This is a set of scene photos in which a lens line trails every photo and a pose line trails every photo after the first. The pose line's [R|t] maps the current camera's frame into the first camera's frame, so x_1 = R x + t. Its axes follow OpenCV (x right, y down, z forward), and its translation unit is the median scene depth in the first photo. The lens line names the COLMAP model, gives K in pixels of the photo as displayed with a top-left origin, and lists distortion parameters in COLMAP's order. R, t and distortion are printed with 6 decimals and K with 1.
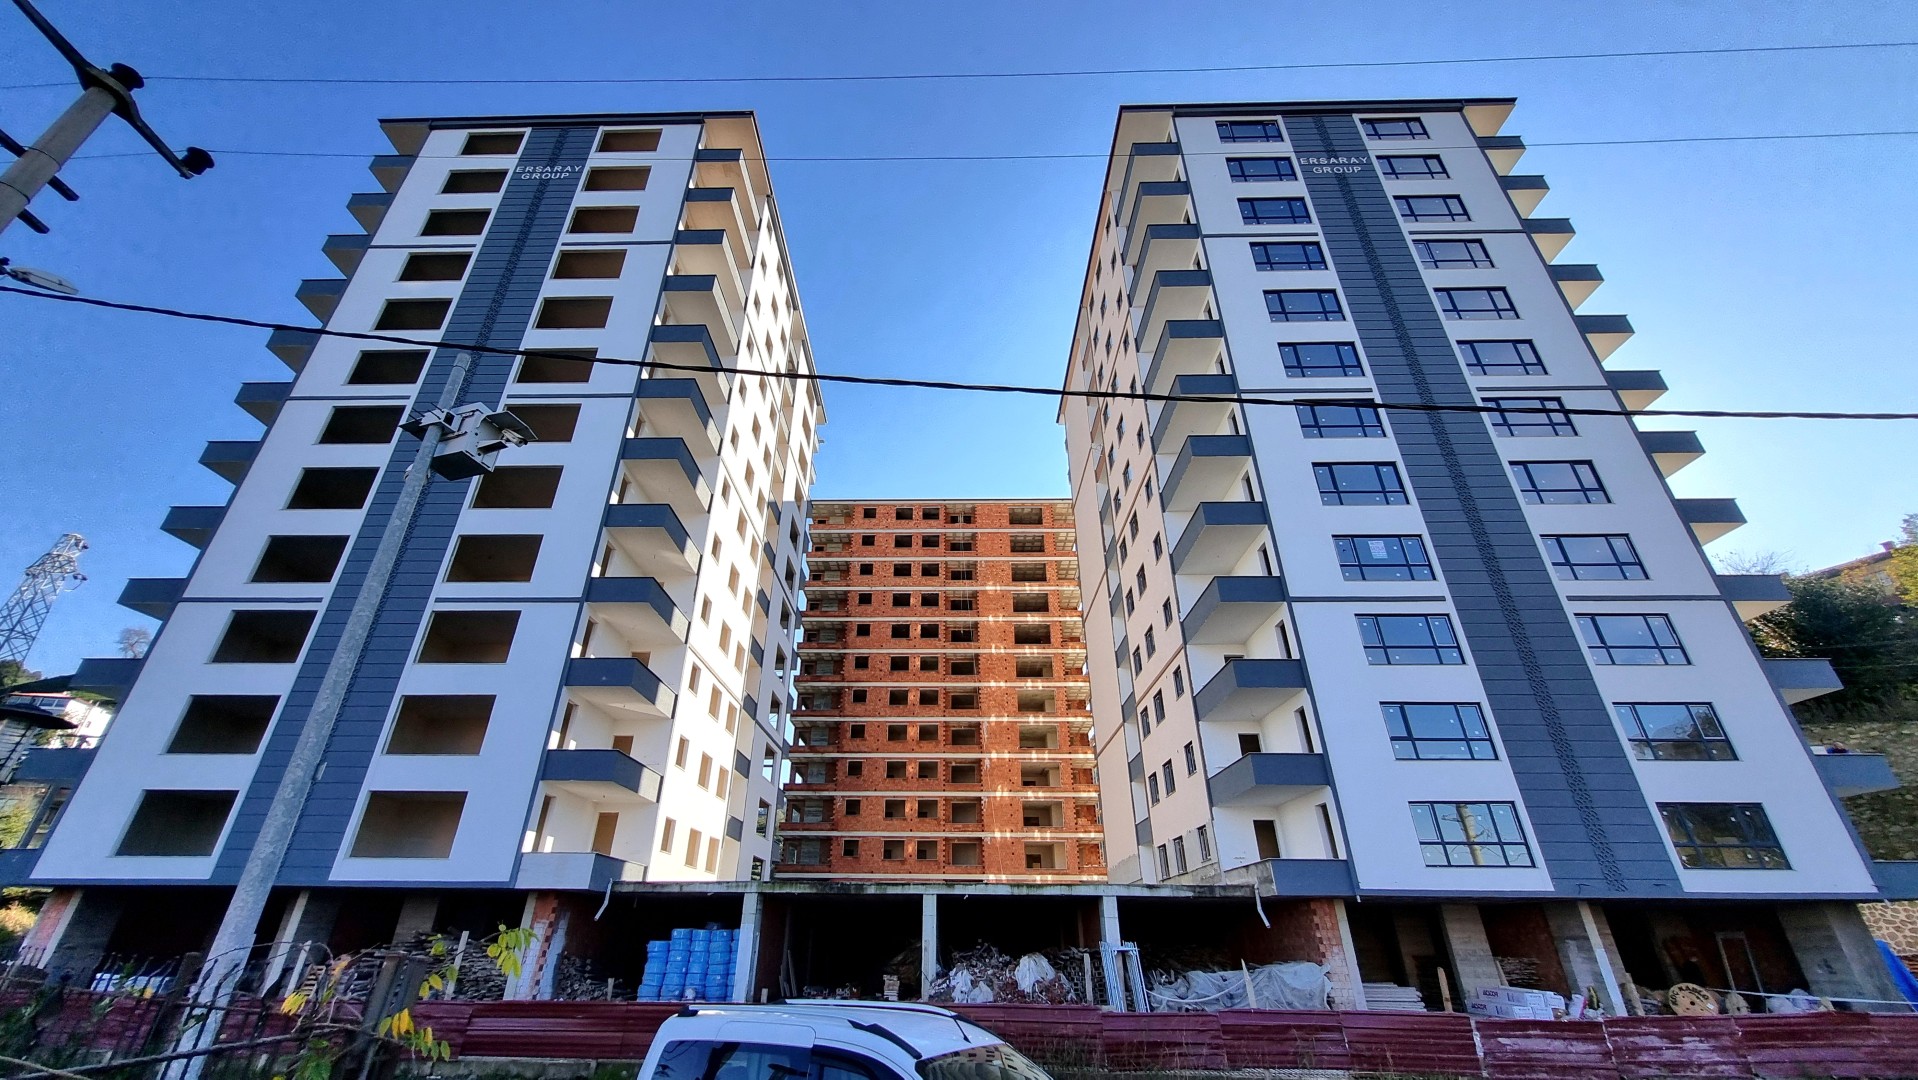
lens RADIAL K [[743.8, 0, 940.3], [0, 743.8, 532.0], [0, 0, 1]] dist [-0.002268, -0.000459]
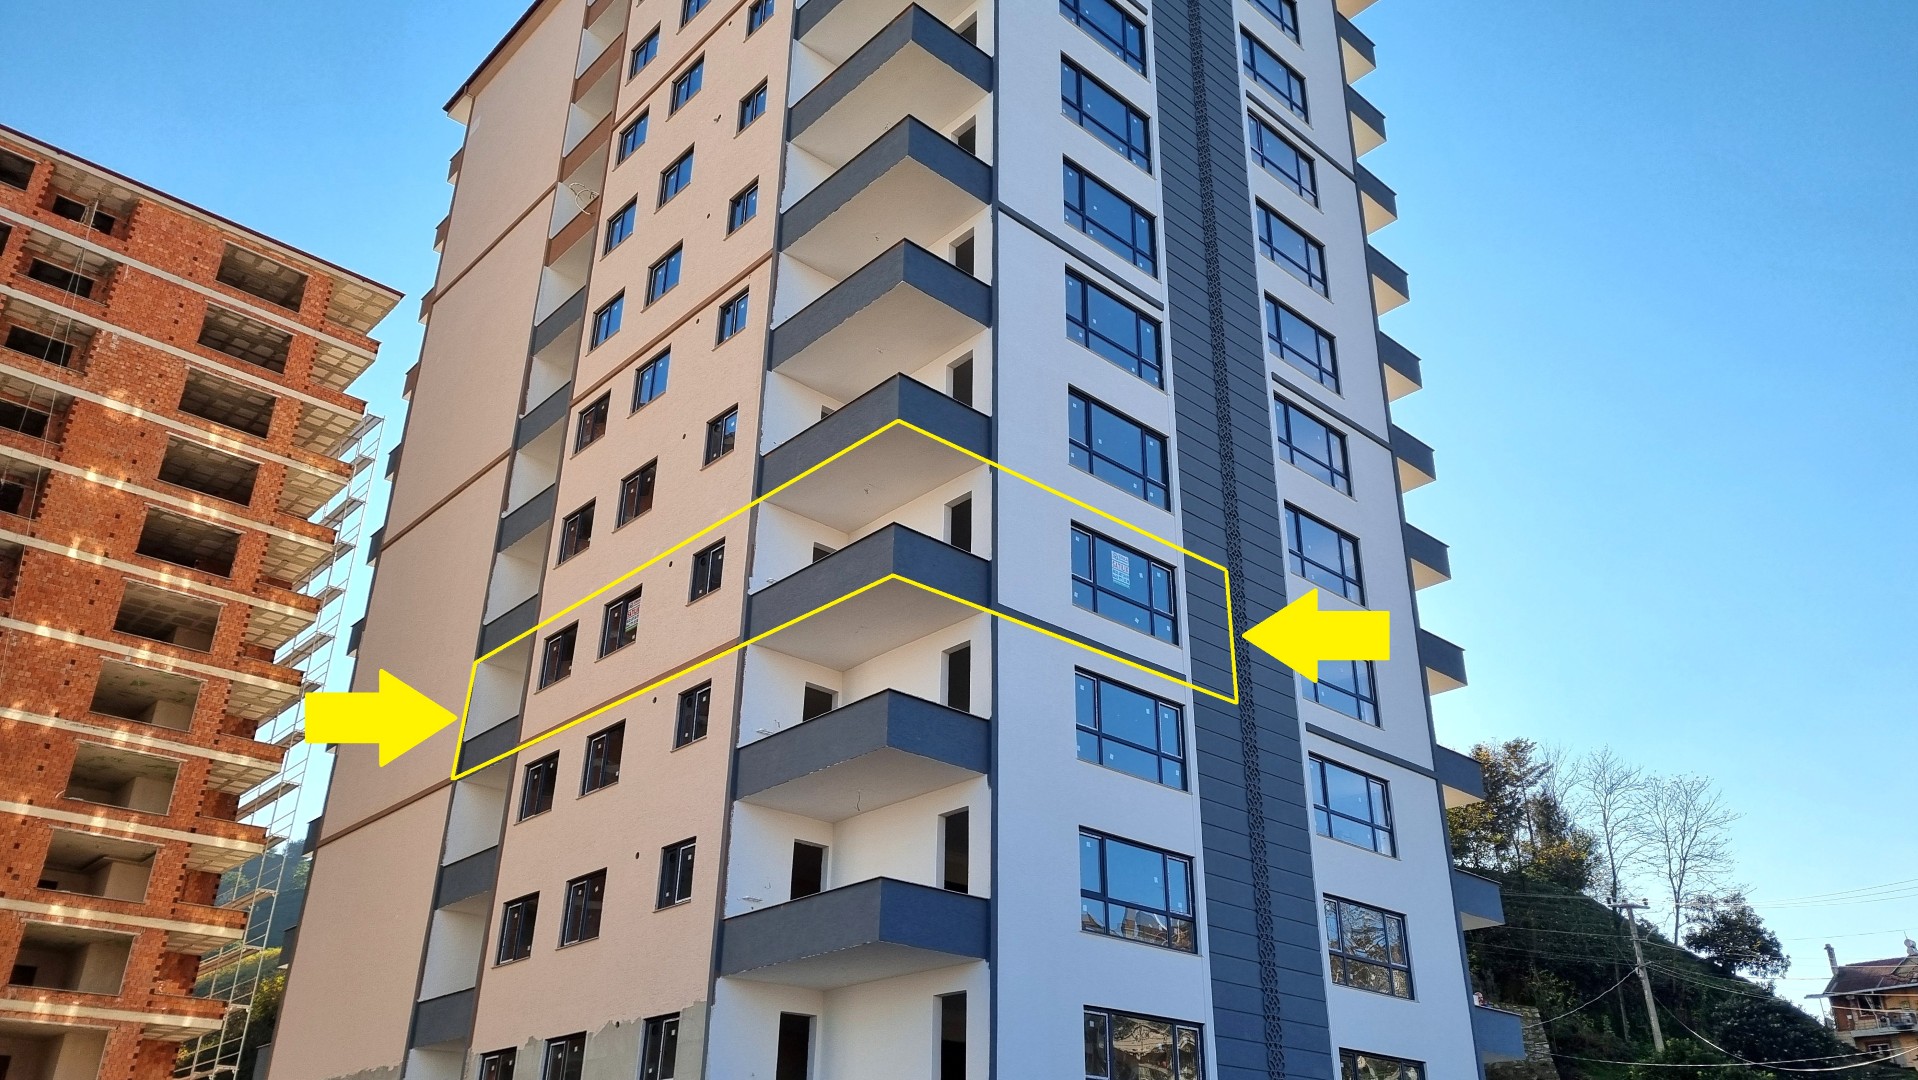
lens RADIAL K [[1448.1, 0, 970.2], [0, 1448.1, 539.1], [0, 0, 1]] dist [0.015104, -0.006559]
pose [[0.709486, 0.307521, 0.634082, -0.092432], [-0.333319, 0.939194, -0.082540, 0.061946], [-0.620909, -0.152791, 0.768848, 0.109611]]
